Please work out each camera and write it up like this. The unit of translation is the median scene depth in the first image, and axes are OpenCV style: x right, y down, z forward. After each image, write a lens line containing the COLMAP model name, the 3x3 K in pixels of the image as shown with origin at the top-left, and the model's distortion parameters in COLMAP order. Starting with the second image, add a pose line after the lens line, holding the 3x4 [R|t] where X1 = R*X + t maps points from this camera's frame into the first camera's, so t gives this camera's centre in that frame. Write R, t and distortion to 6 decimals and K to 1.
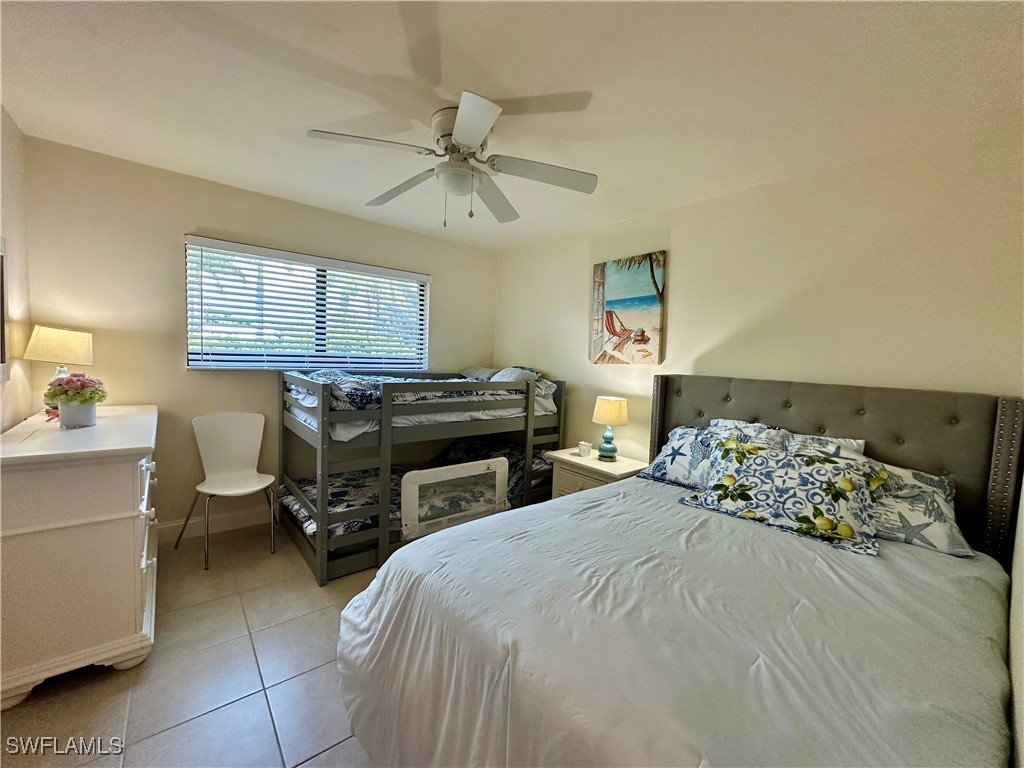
lens RADIAL K [[408.7, 0, 515.0], [0, 408.7, 381.3], [0, 0, 1]] dist [-0.001597, 0.000776]
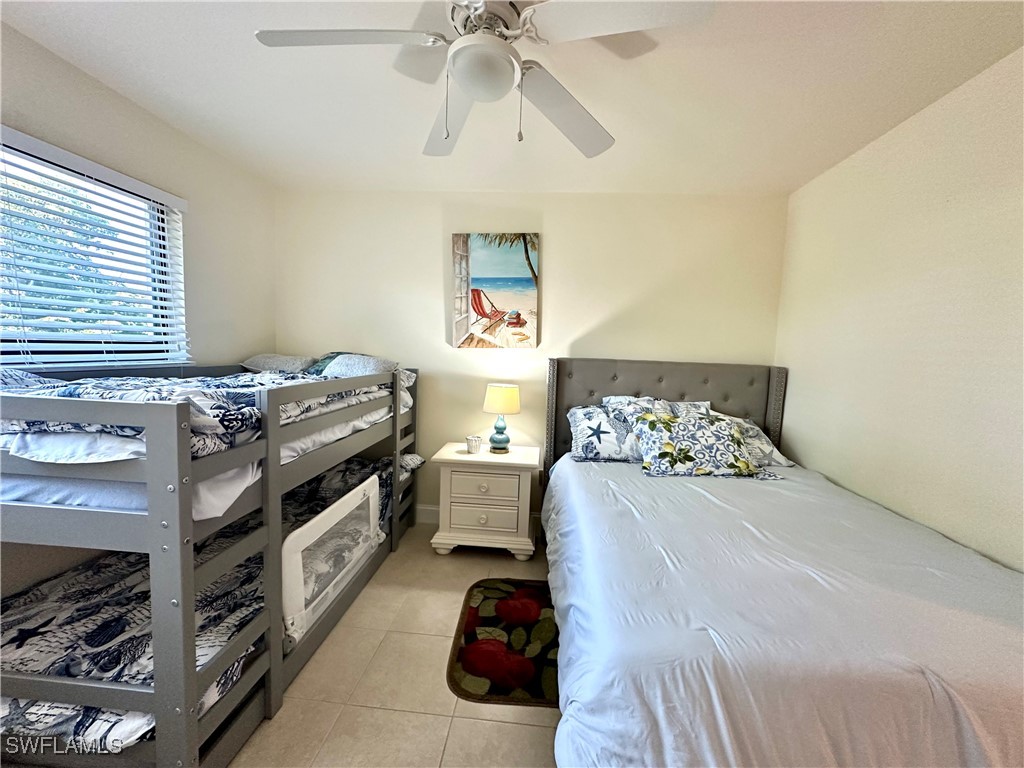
lens RADIAL K [[408.7, 0, 515.0], [0, 408.7, 382.9], [0, 0, 1]] dist [-0.001597, 0.000776]
pose [[0.701672, -0.073680, 0.708680, -0.403372], [0.037286, 0.997073, 0.066746, -0.025067], [-0.711524, -0.020410, 0.702366, 0.329324]]
